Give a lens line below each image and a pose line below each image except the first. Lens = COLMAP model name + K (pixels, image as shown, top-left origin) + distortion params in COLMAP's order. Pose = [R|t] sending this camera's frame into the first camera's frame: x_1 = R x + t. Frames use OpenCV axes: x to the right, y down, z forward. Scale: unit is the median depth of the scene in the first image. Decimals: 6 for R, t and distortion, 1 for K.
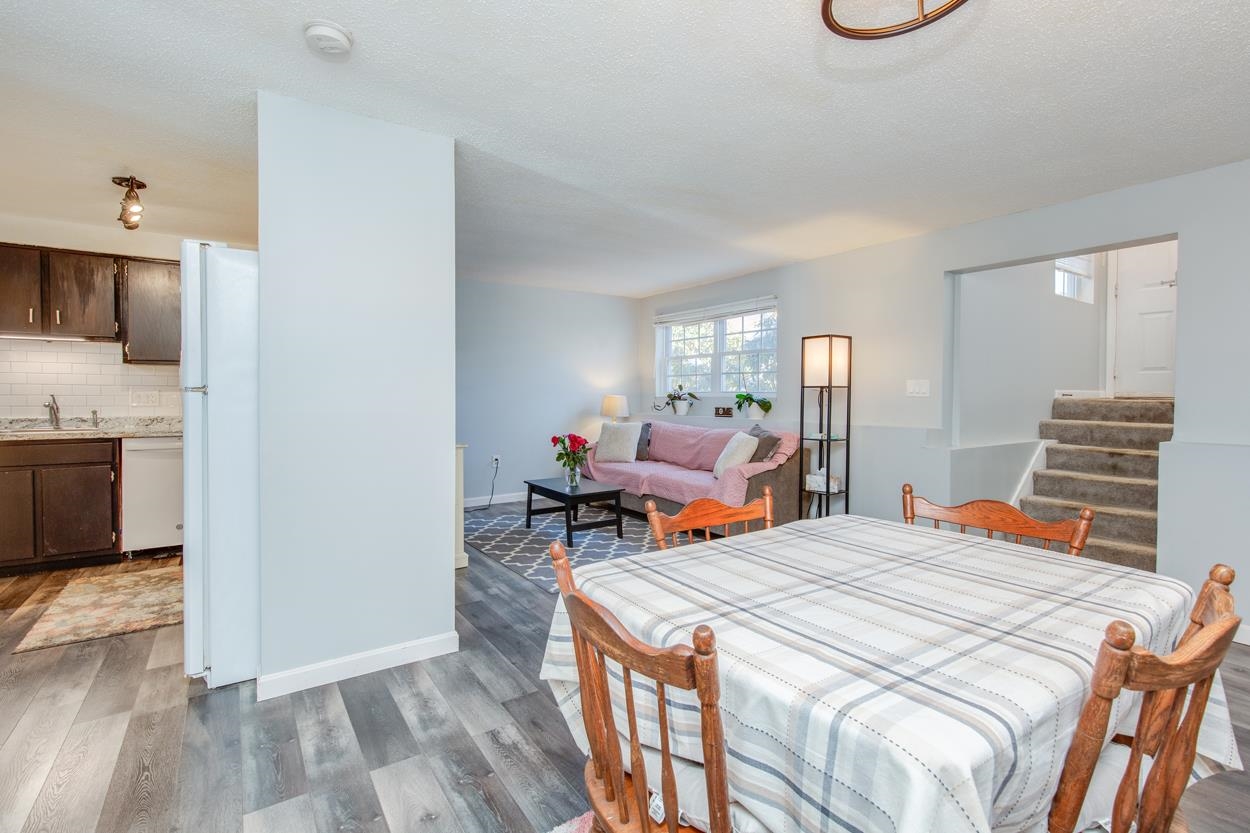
lens RADIAL K [[578.9, 0, 627.0], [0, 578.9, 402.7], [0, 0, 1]] dist [0.002967, 0.000606]
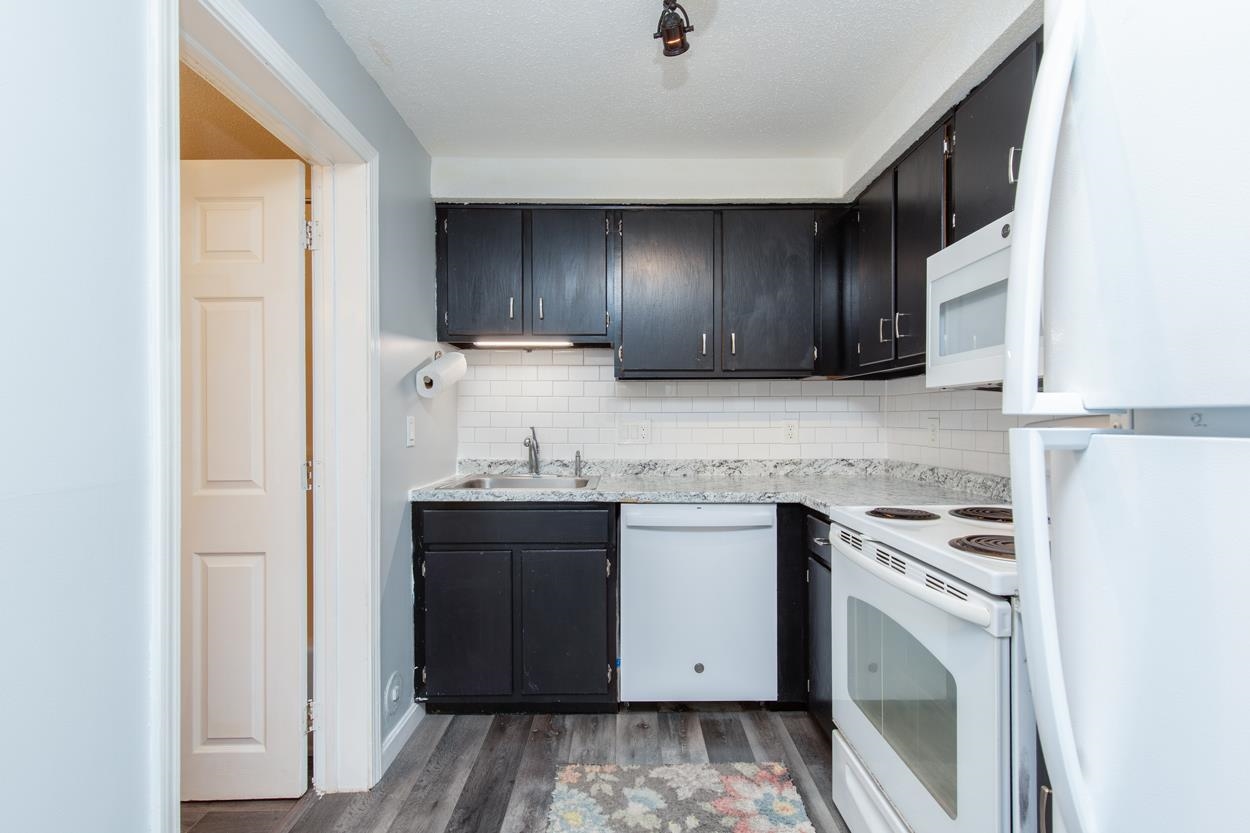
lens RADIAL K [[555.1, 0, 625.0], [0, 555.1, 416.5], [0, 0, 1]] dist [0.000633, 0.000073]
pose [[0.828899, -0.007330, -0.559351, -0.556146], [-0.004953, 0.999779, -0.020442, -0.013447], [0.559377, 0.019715, 0.828679, 0.541697]]
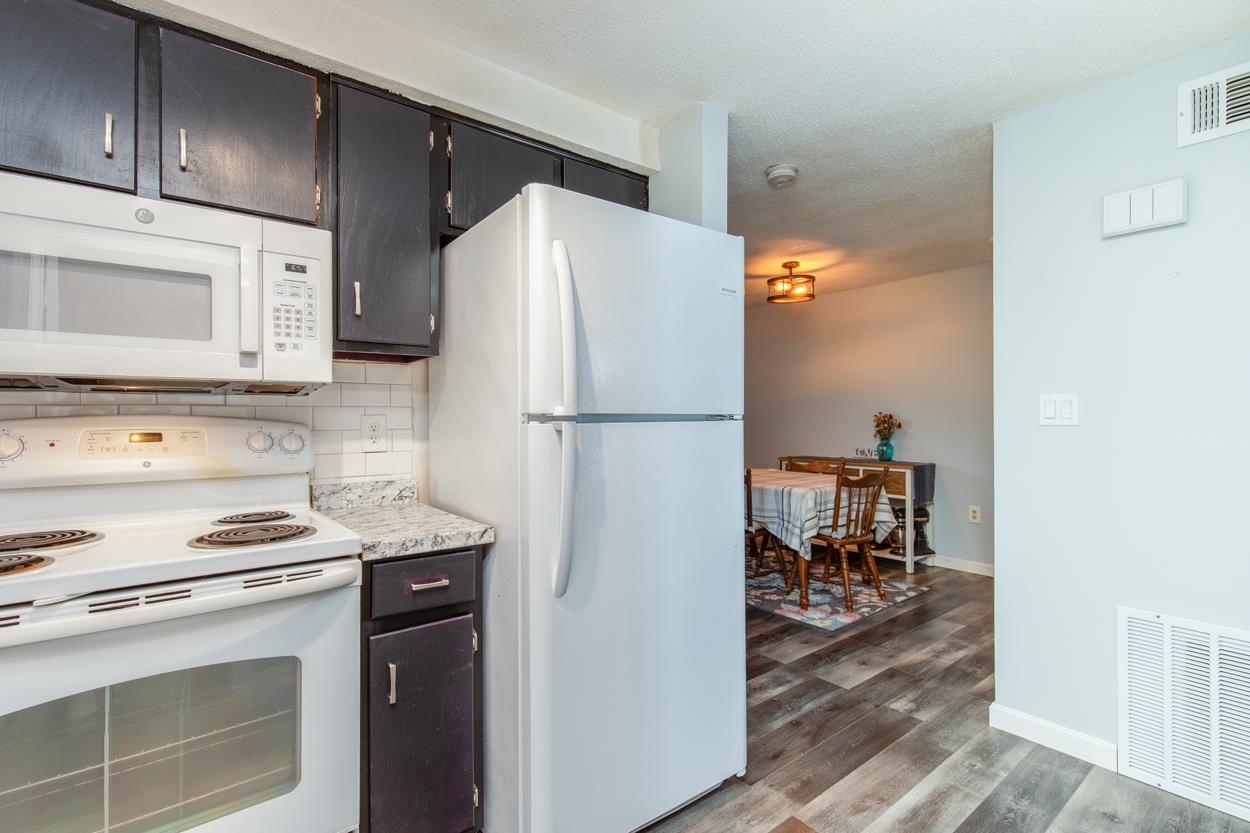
lens RADIAL K [[574.8, 0, 625.7], [0, 574.8, 413.7], [0, 0, 1]] dist [0.004877, 0.000491]
pose [[-0.069373, 0.002871, 0.997587, -0.914835], [0.020317, 0.999793, -0.001465, -0.017150], [-0.997384, 0.020166, -0.069417, 0.713613]]
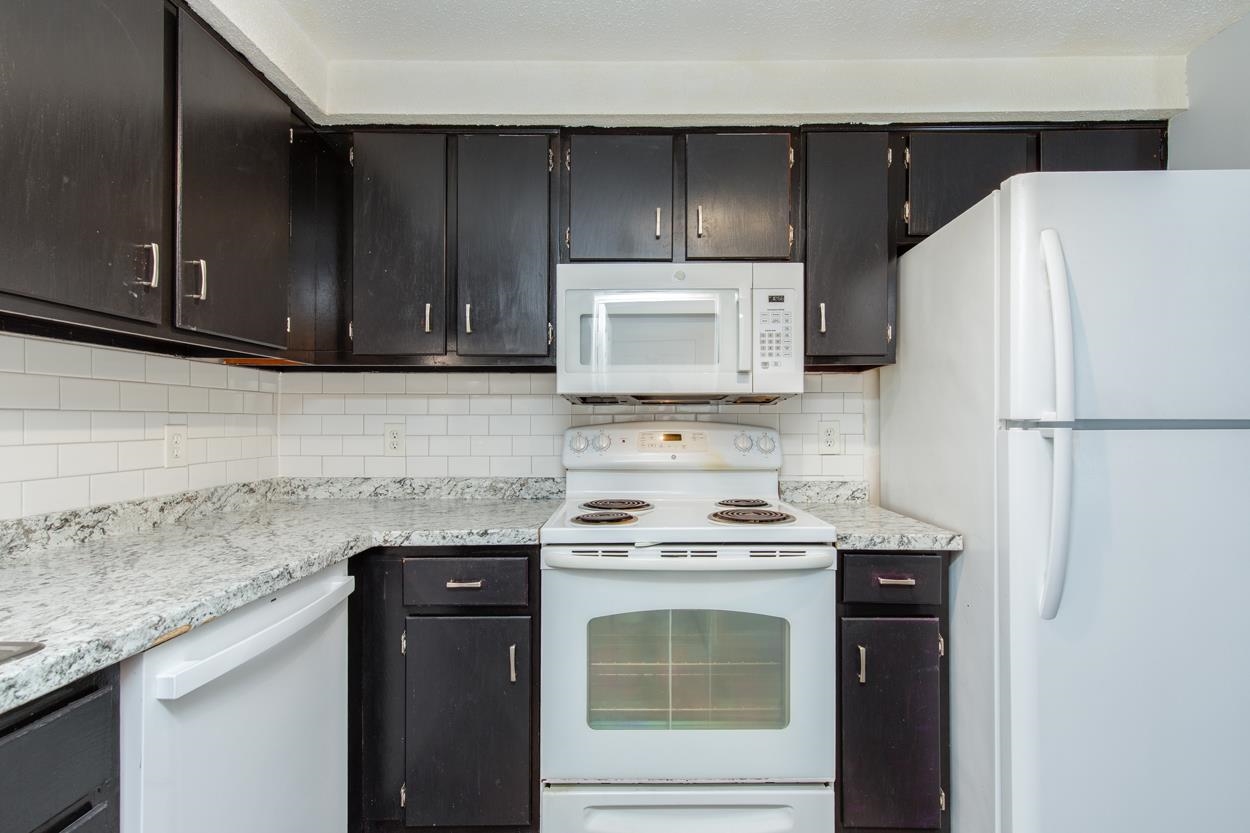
lens RADIAL K [[569.7, 0, 640.9], [0, 569.7, 422.7], [0, 0, 1]] dist [0.006801, -0.001242]
pose [[0.568950, -0.002277, 0.822369, -0.954042], [0.016639, 0.999823, -0.008743, -0.017610], [-0.822204, 0.018658, 0.568887, 0.735194]]
